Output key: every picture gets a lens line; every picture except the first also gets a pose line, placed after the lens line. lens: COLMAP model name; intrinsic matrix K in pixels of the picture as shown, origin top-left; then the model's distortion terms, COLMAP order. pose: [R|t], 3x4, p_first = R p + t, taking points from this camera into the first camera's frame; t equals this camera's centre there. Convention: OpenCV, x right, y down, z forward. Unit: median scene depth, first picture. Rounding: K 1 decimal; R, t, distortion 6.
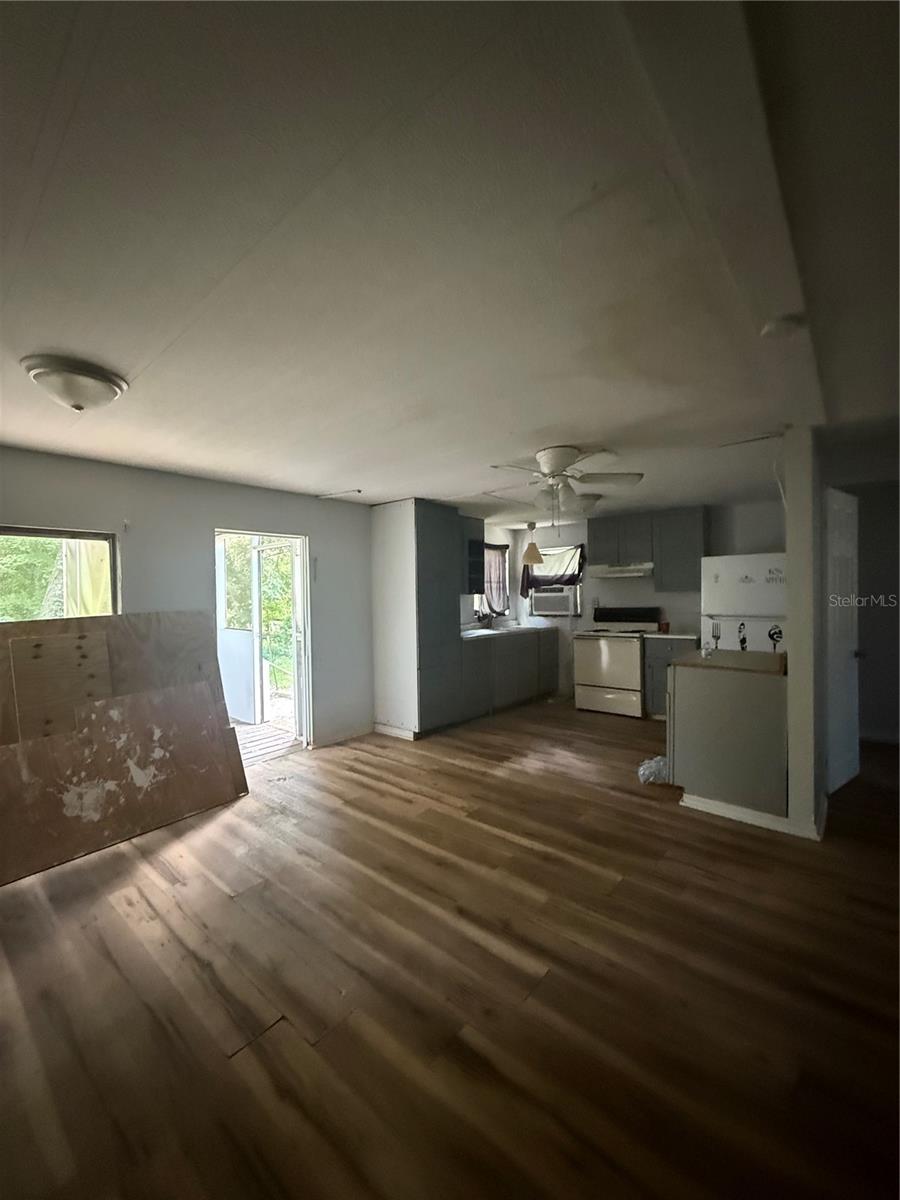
lens RADIAL K [[480.9, 0, 450.8], [0, 480.9, 599.5], [0, 0, 1]] dist [0.002355, 0.000334]
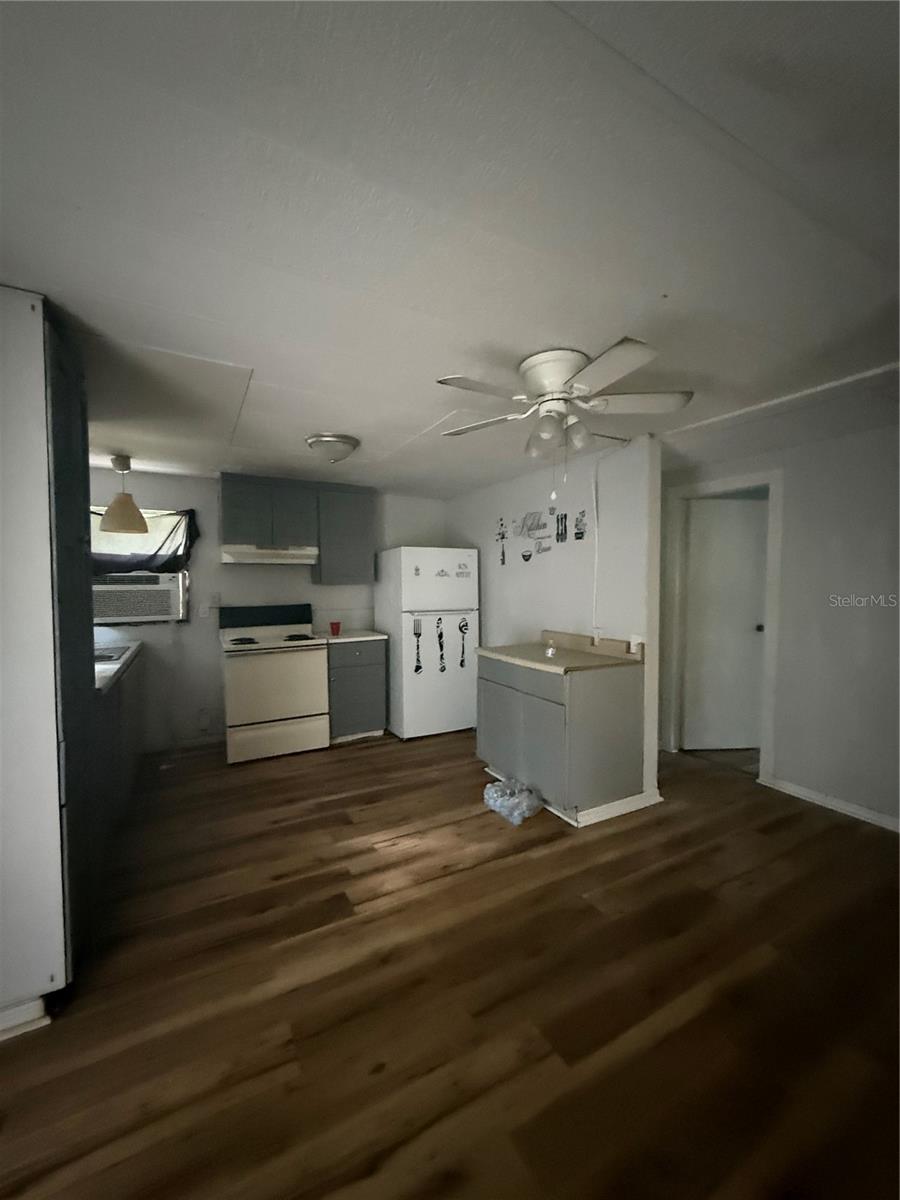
lens RADIAL K [[480.9, 0, 450.1], [0, 480.9, 598.4], [0, 0, 1]] dist [0.002355, 0.000334]
pose [[0.356673, -0.020611, 0.934002, -0.245846], [0.006232, 0.999787, 0.019683, -0.007756], [-0.934209, -0.001200, 0.356725, 0.526716]]
